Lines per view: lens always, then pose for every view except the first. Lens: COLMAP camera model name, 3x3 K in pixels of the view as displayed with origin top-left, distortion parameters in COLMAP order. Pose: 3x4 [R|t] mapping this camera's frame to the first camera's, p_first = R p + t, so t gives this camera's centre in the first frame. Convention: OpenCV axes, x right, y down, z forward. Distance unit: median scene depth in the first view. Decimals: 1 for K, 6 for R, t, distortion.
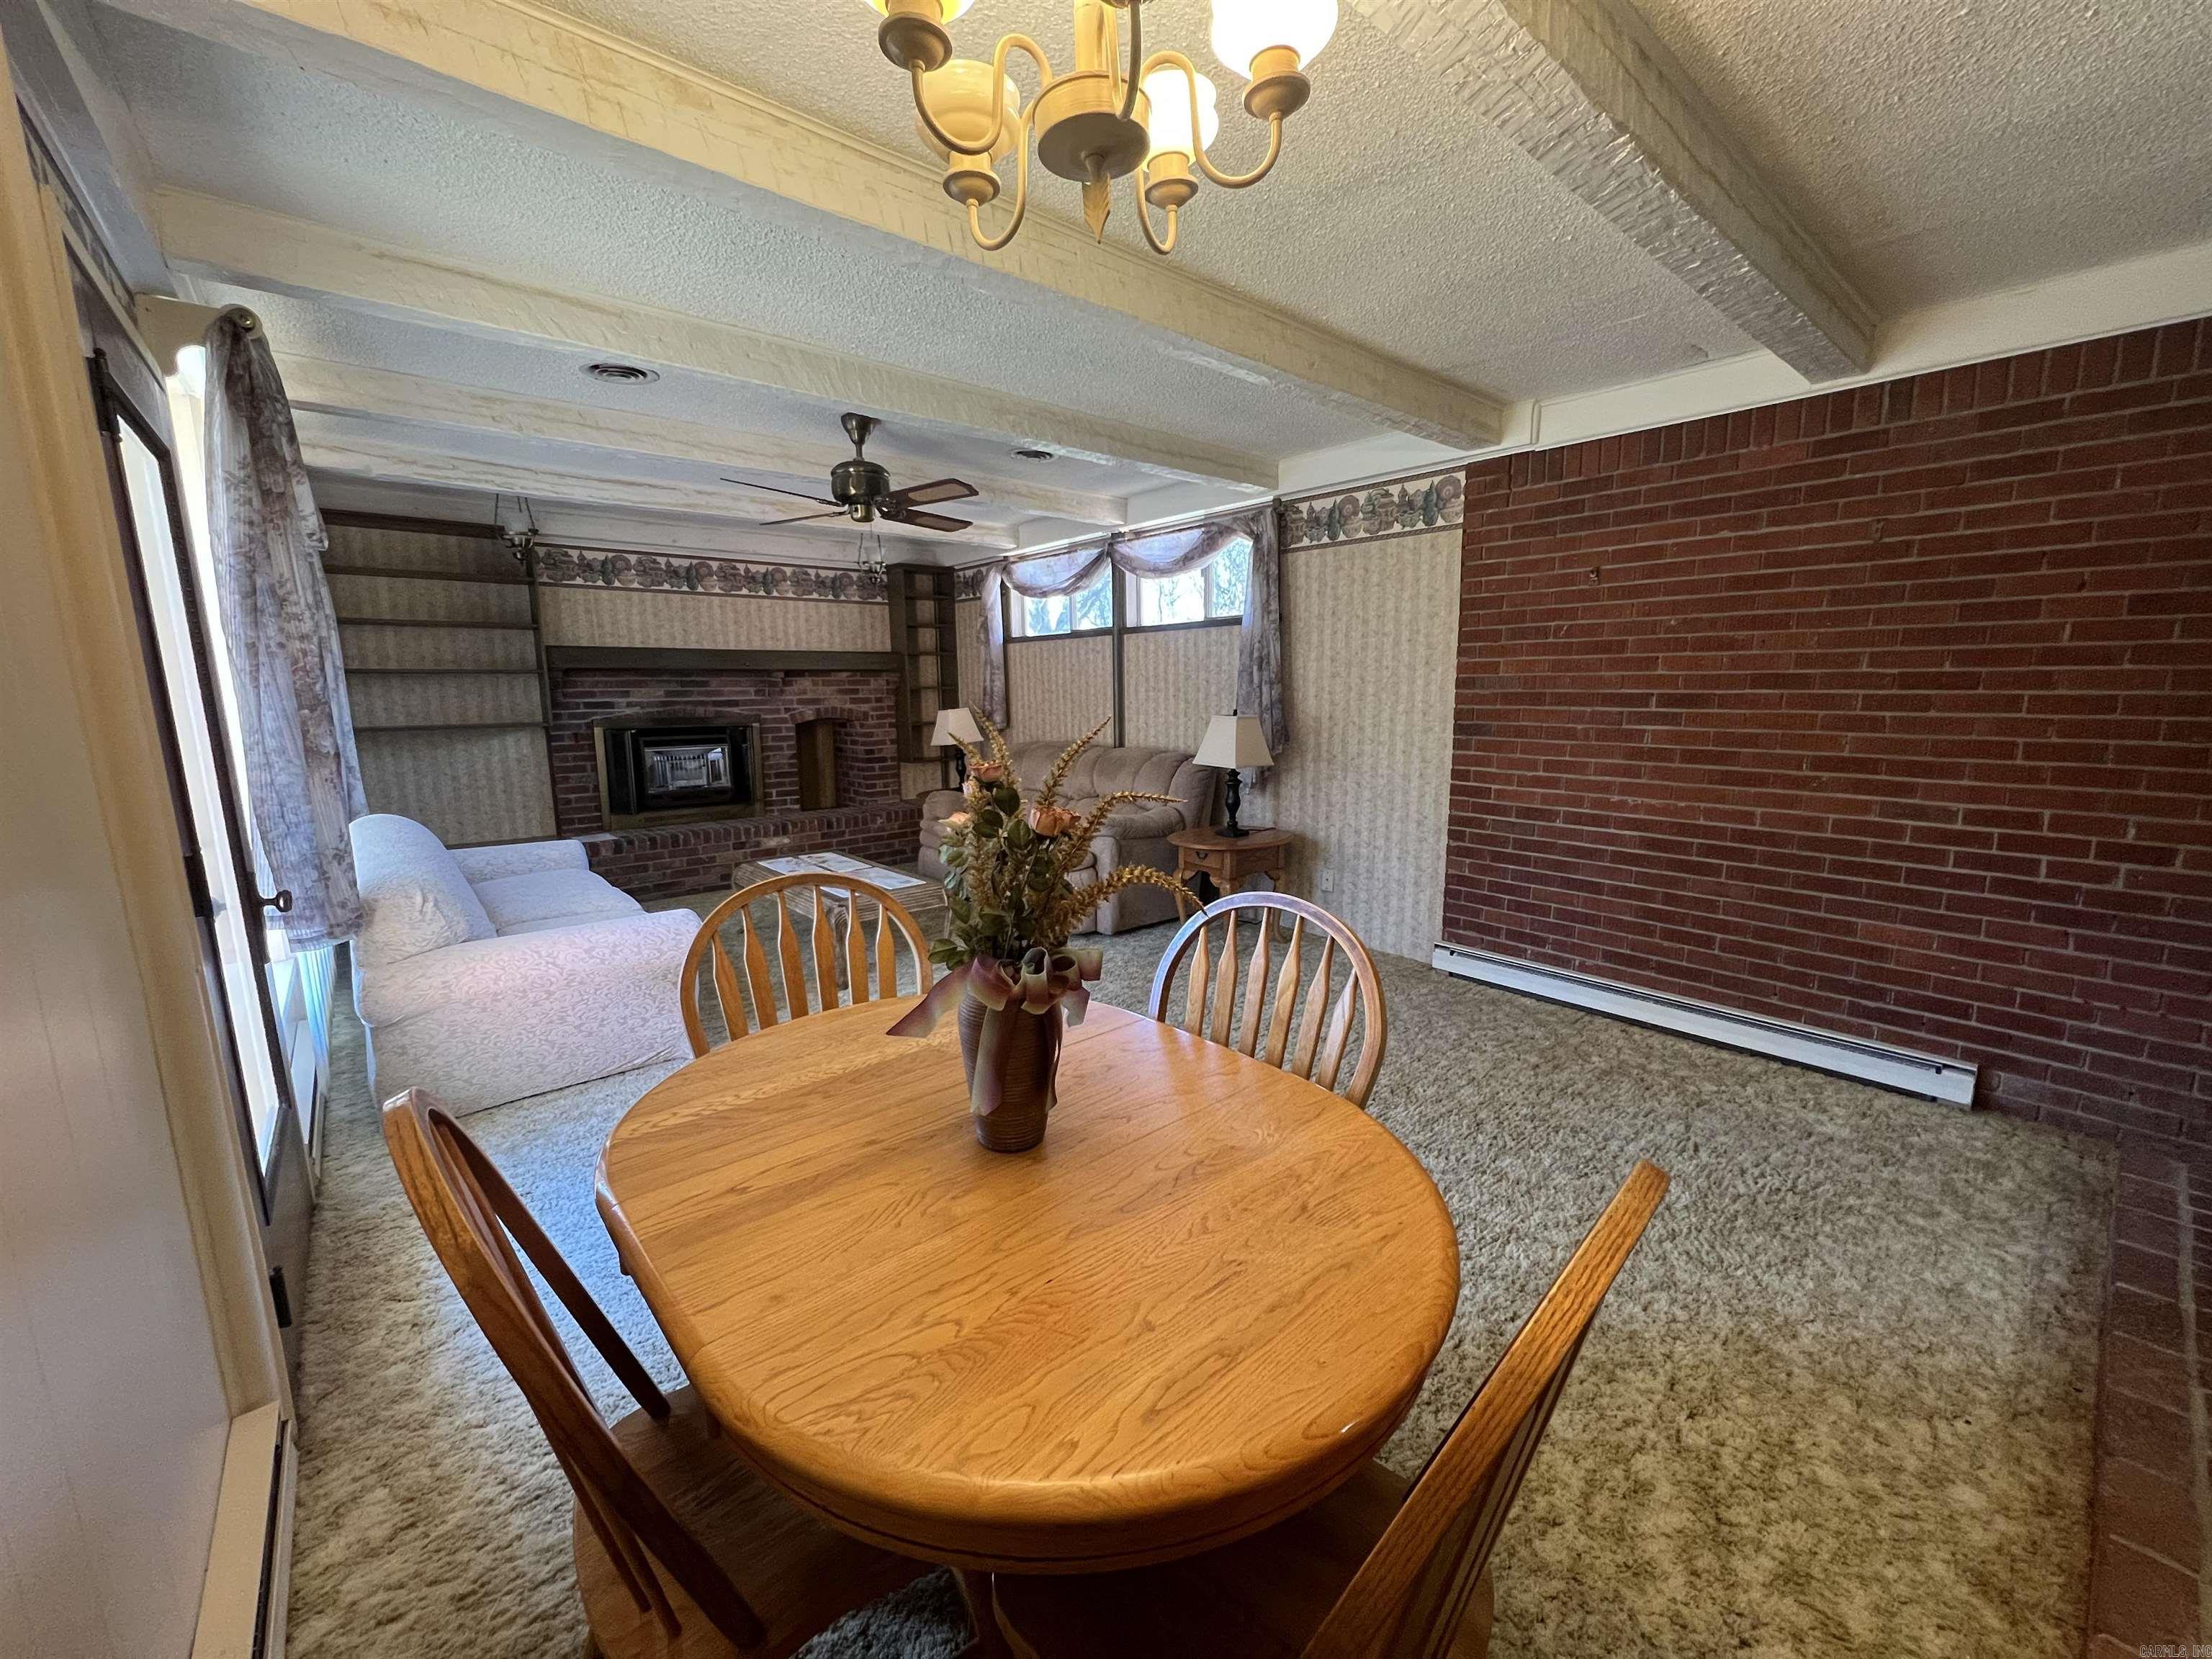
lens RADIAL K [[884.1, 0, 1108.6], [0, 884.1, 832.6], [0, 0, 1]] dist [-0.000318, -0.000547]
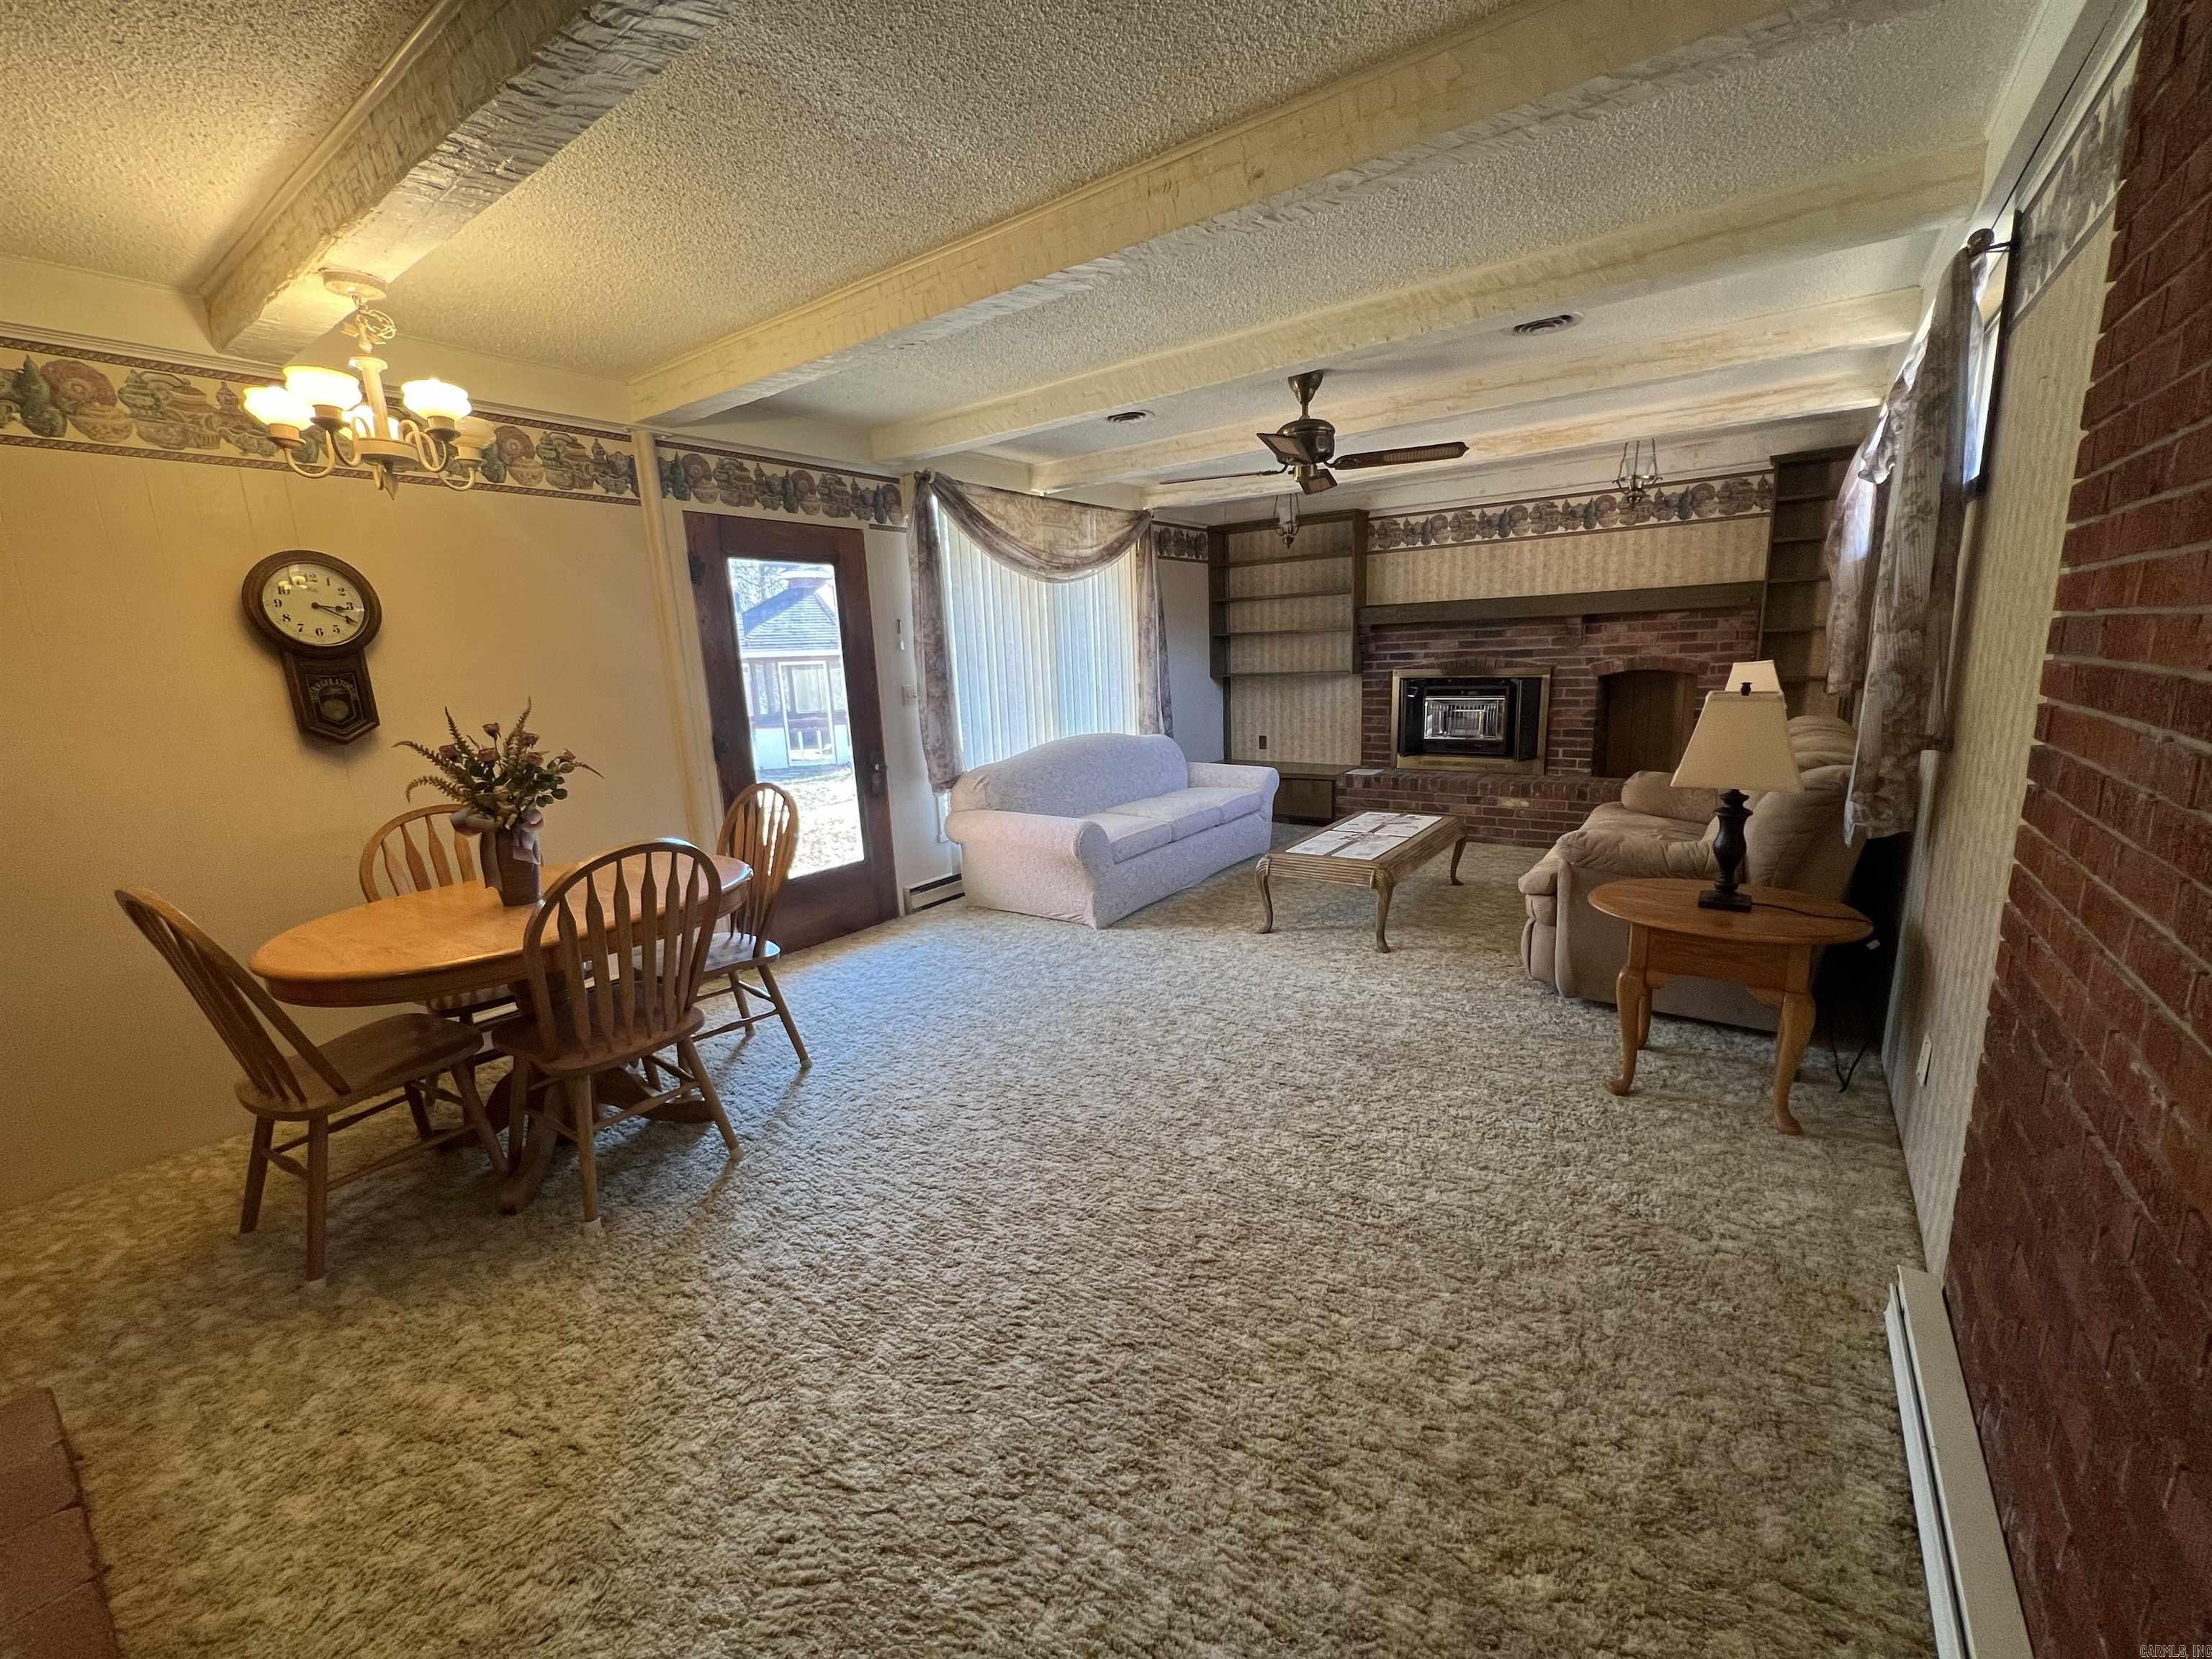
lens RADIAL K [[884.1, 0, 1108.6], [0, 884.1, 832.6], [0, 0, 1]] dist [-0.000318, -0.000547]
pose [[0.238979, 0.196222, -0.950992, 0.499550], [-0.121469, 0.977718, 0.171212, -0.079935], [0.963397, 0.074600, 0.257489, 0.407421]]
